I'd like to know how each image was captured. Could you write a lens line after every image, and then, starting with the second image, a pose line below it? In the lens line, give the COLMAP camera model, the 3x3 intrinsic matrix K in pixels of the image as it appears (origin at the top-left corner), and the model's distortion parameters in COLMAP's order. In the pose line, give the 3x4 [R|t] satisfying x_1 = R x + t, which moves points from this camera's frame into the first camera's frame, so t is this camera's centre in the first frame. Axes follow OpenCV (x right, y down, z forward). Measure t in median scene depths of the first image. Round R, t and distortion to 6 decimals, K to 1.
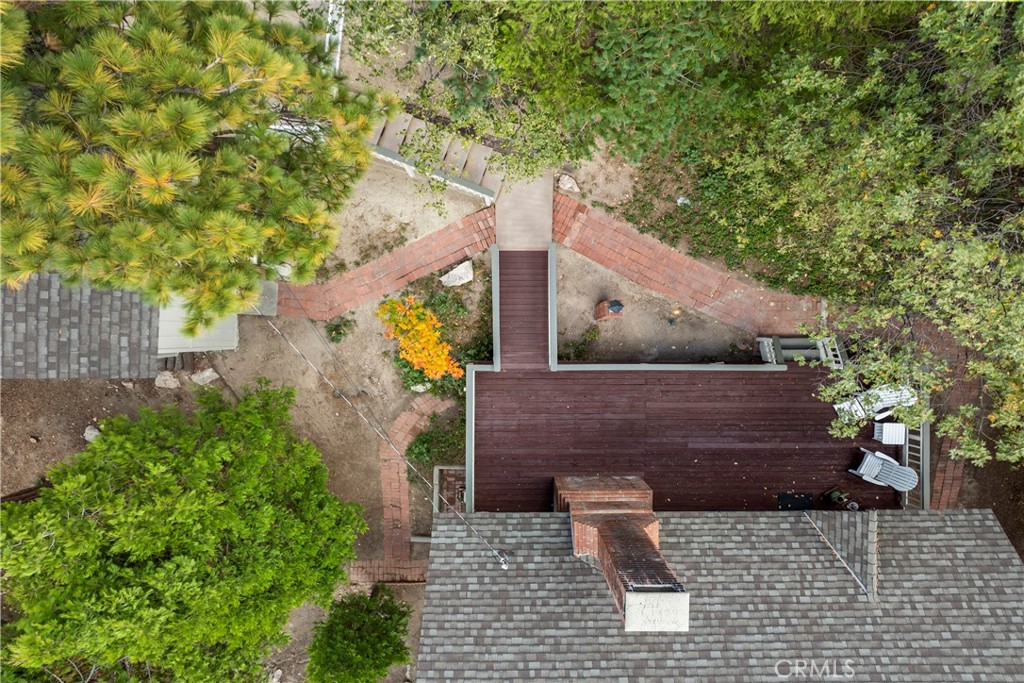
lens RADIAL K [[789.2, 0, 507.1], [0, 789.2, 327.7], [0, 0, 1]] dist [-0.005653, 0.002706]
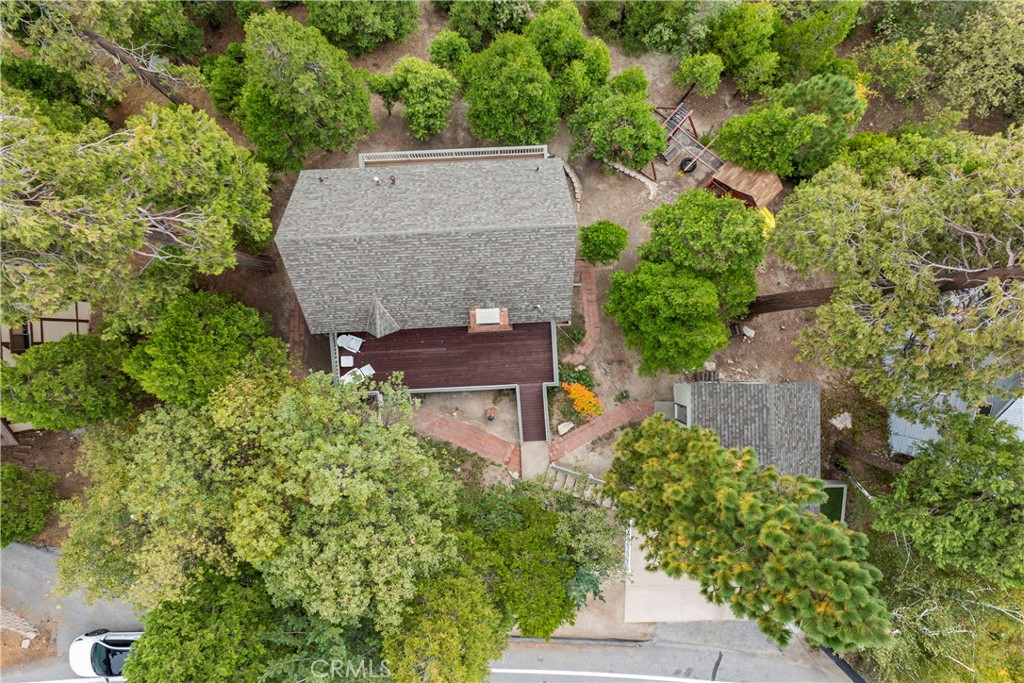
lens RADIAL K [[789.2, 0, 507.1], [0, 789.2, 327.7], [0, 0, 1]] dist [-0.005653, 0.002706]
pose [[-0.998246, 0.054933, -0.022070, 0.119297], [-0.055066, -0.998468, 0.005486, 0.187064], [-0.021735, 0.006691, 0.999741, -1.041285]]
